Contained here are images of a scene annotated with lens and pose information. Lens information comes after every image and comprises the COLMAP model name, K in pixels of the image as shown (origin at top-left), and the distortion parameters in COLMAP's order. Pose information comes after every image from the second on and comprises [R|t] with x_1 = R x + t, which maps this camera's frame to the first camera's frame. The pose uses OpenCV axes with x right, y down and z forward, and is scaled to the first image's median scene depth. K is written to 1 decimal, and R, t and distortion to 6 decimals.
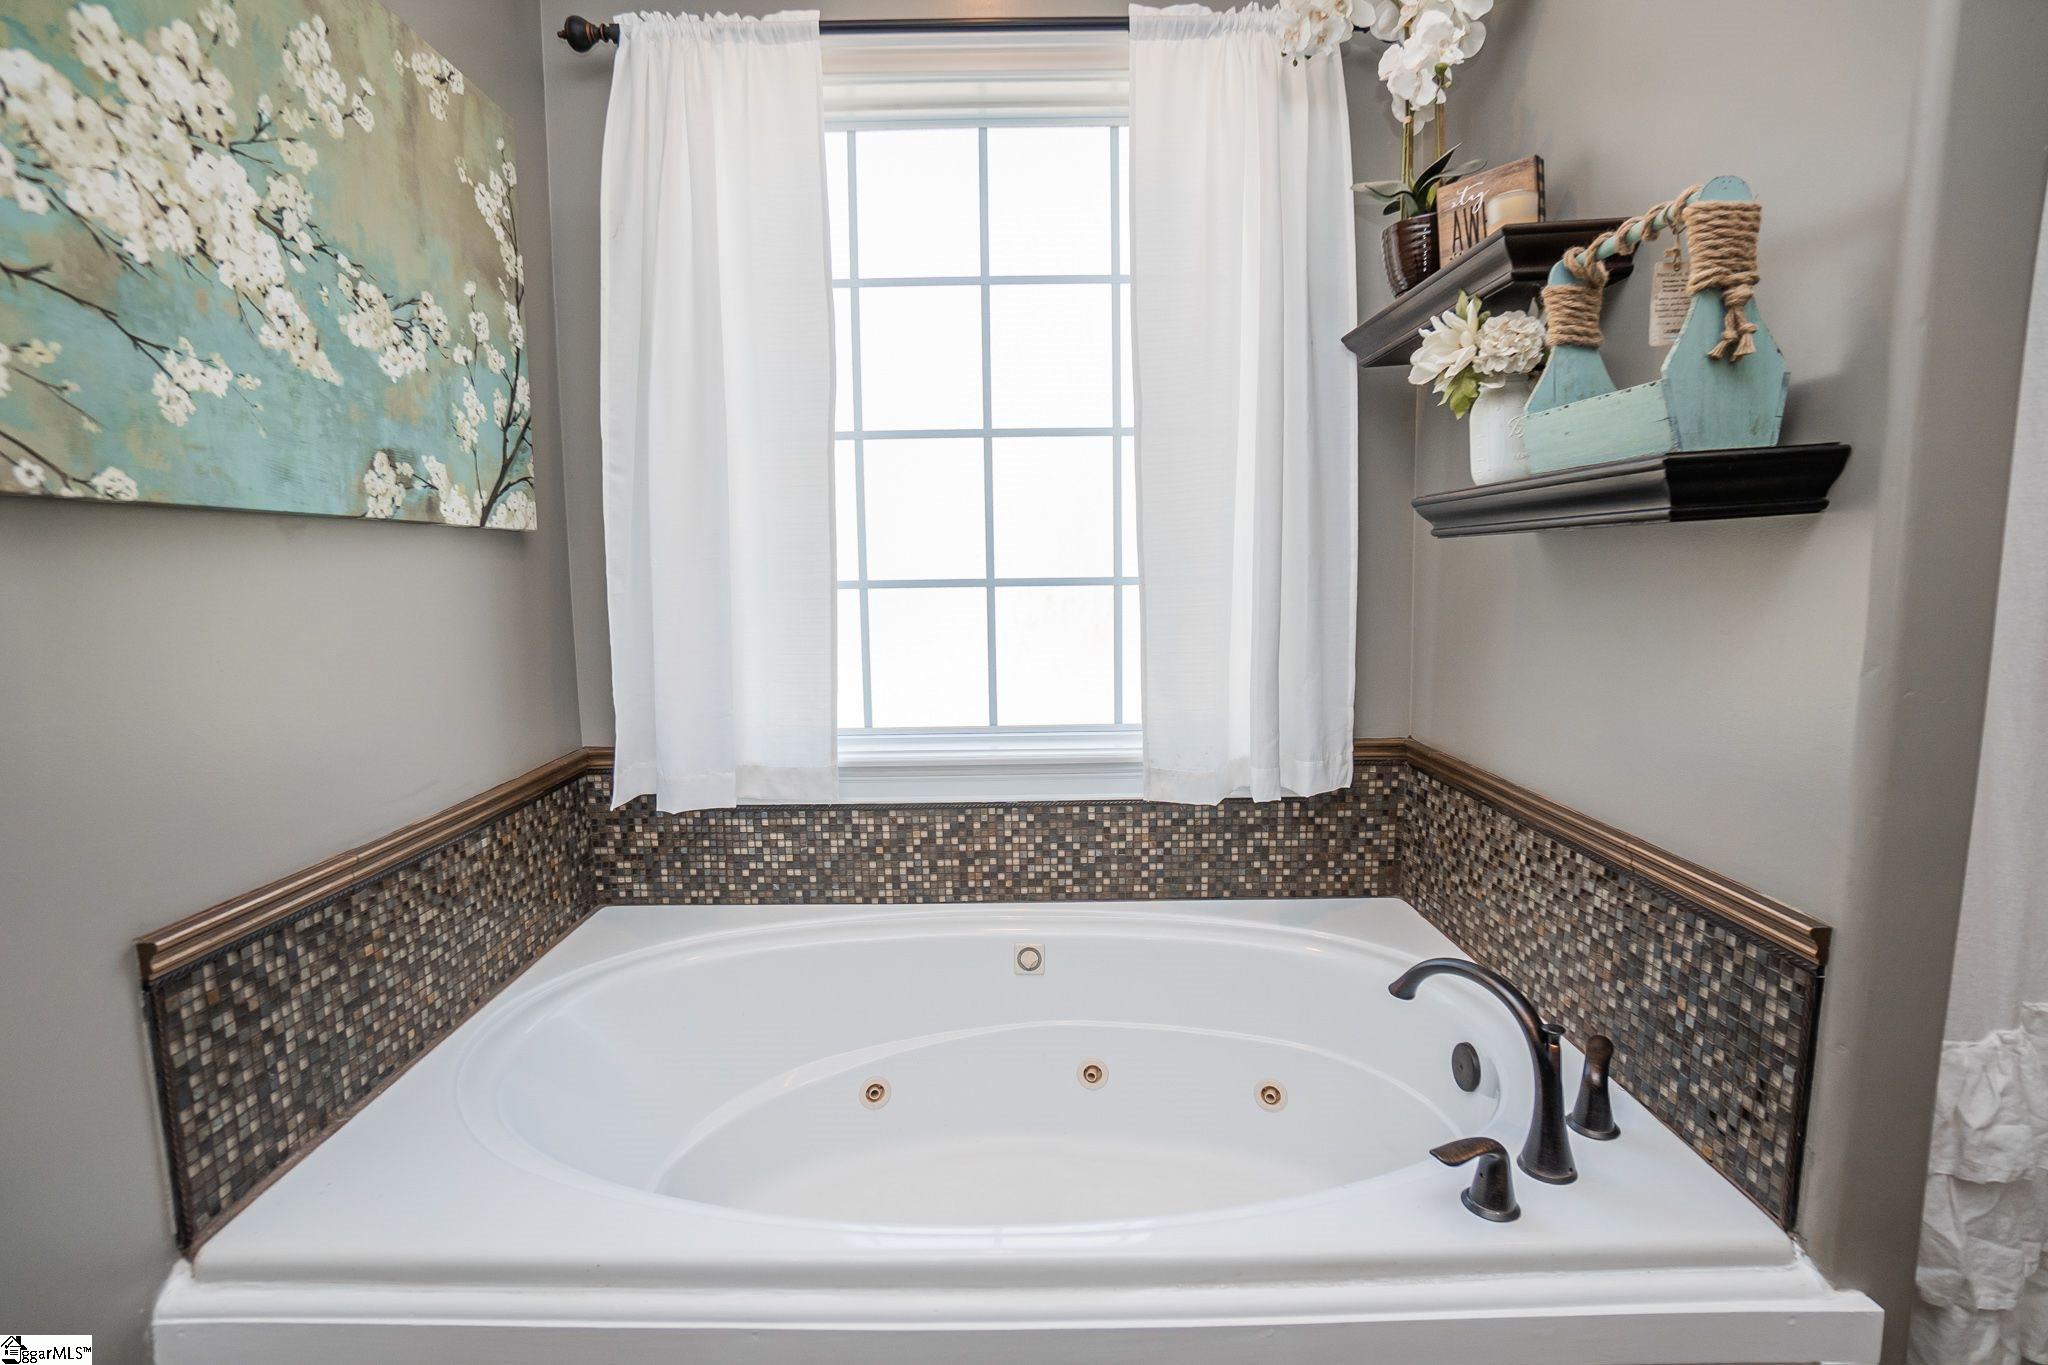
lens RADIAL K [[913.3, 0, 1018.8], [0, 913.3, 677.3], [0, 0, 1]] dist [-0.072710, 0.027029]
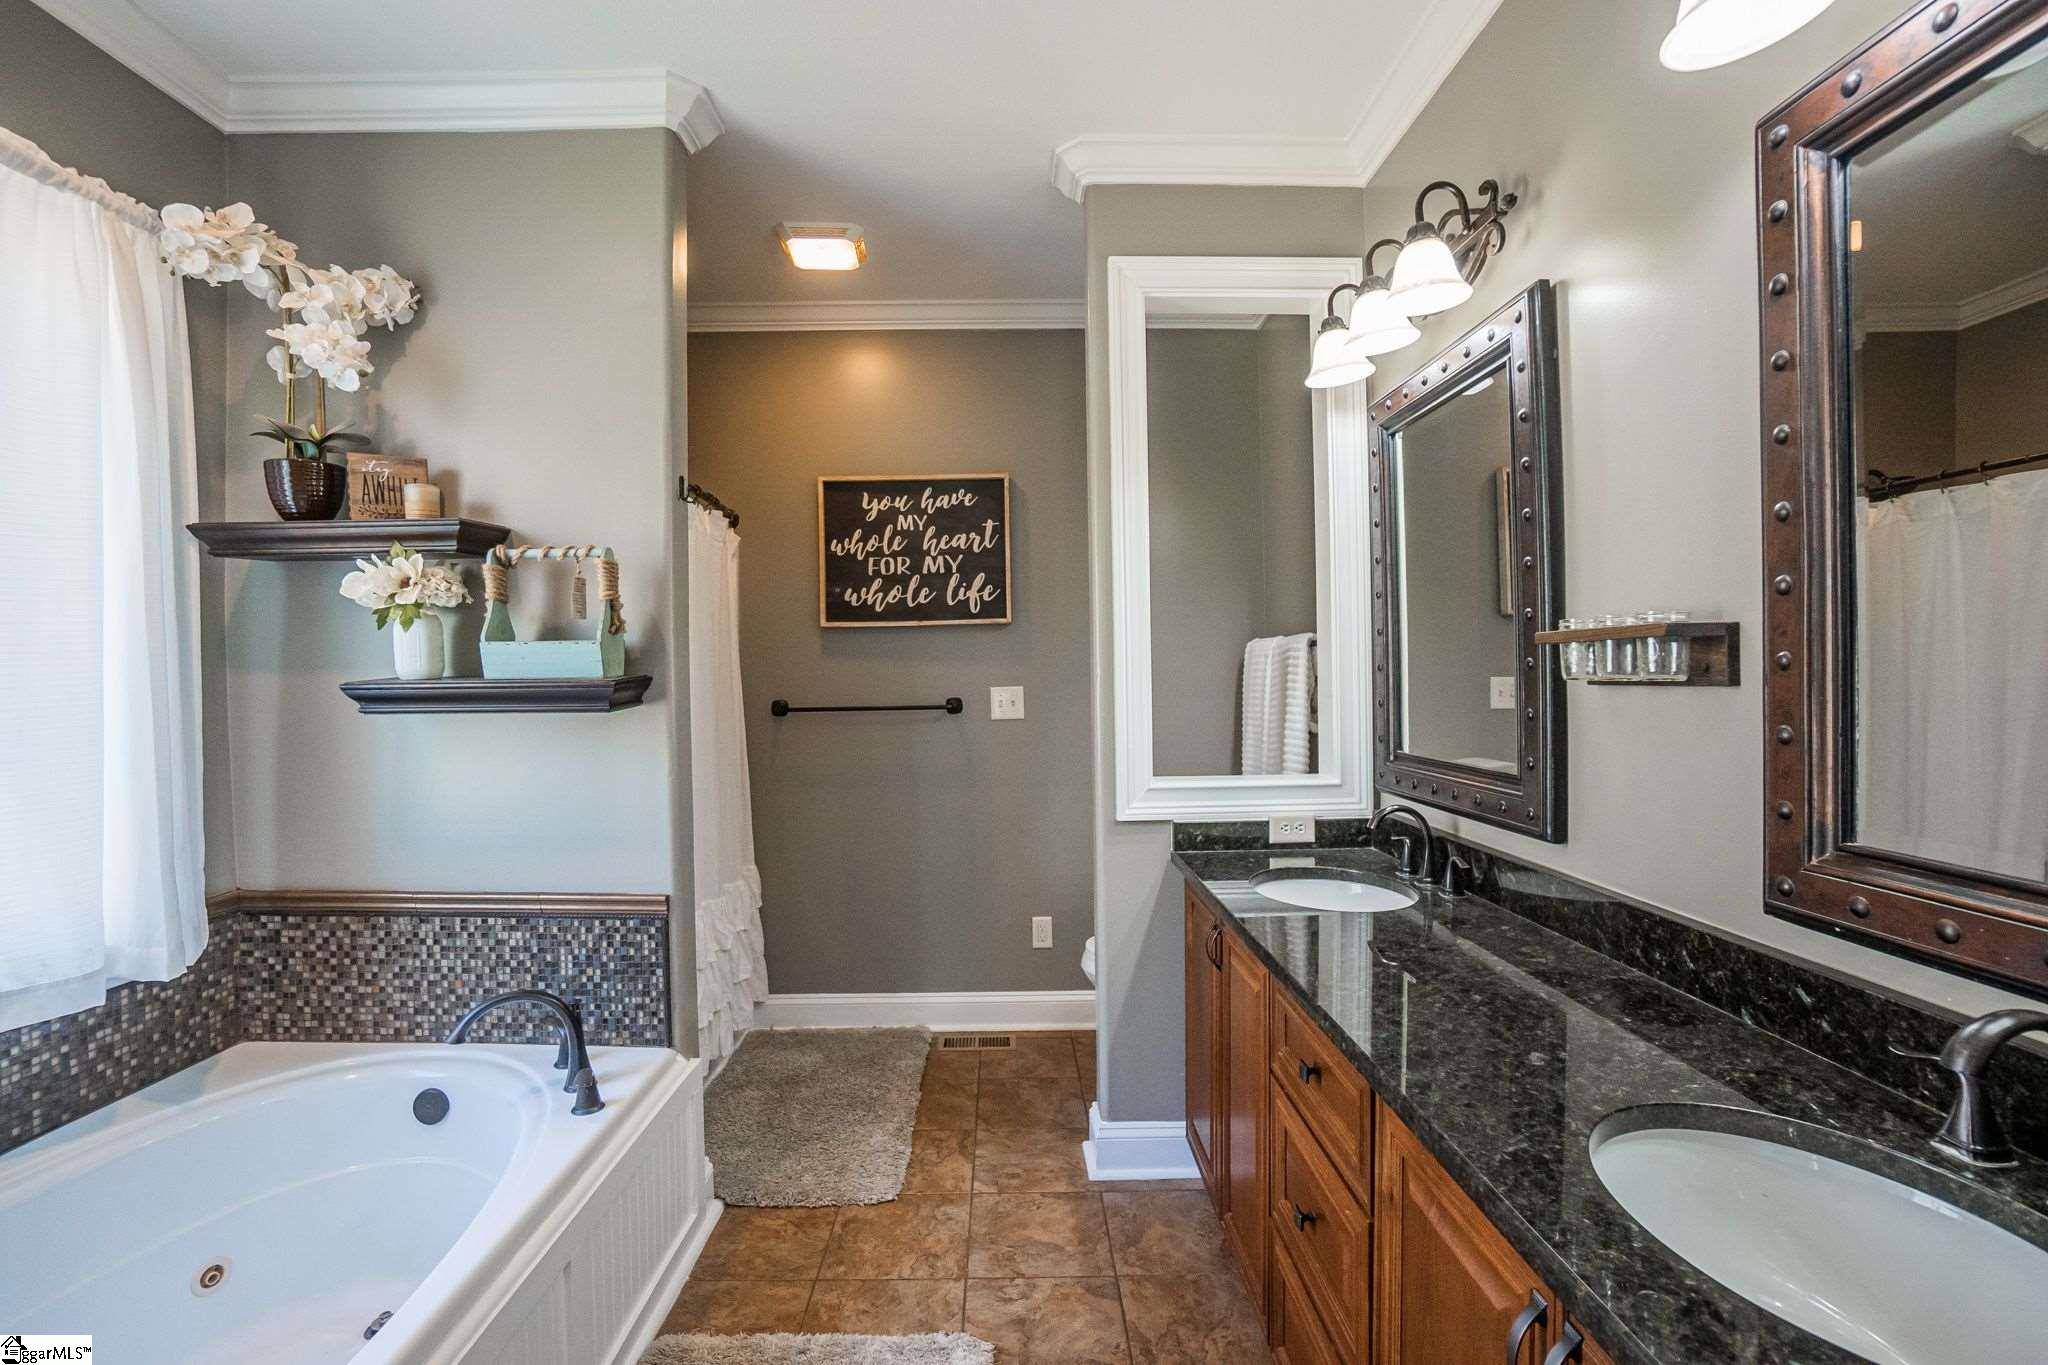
lens RADIAL K [[925.1, 0, 998.4], [0, 925.1, 676.8], [0, 0, 1]] dist [-0.069207, 0.023157]
pose [[-0.011008, 0.011123, 0.999878, -0.842313], [0.128933, 0.991607, -0.009611, -0.076731], [-0.991592, 0.128811, -0.012350, 0.089054]]
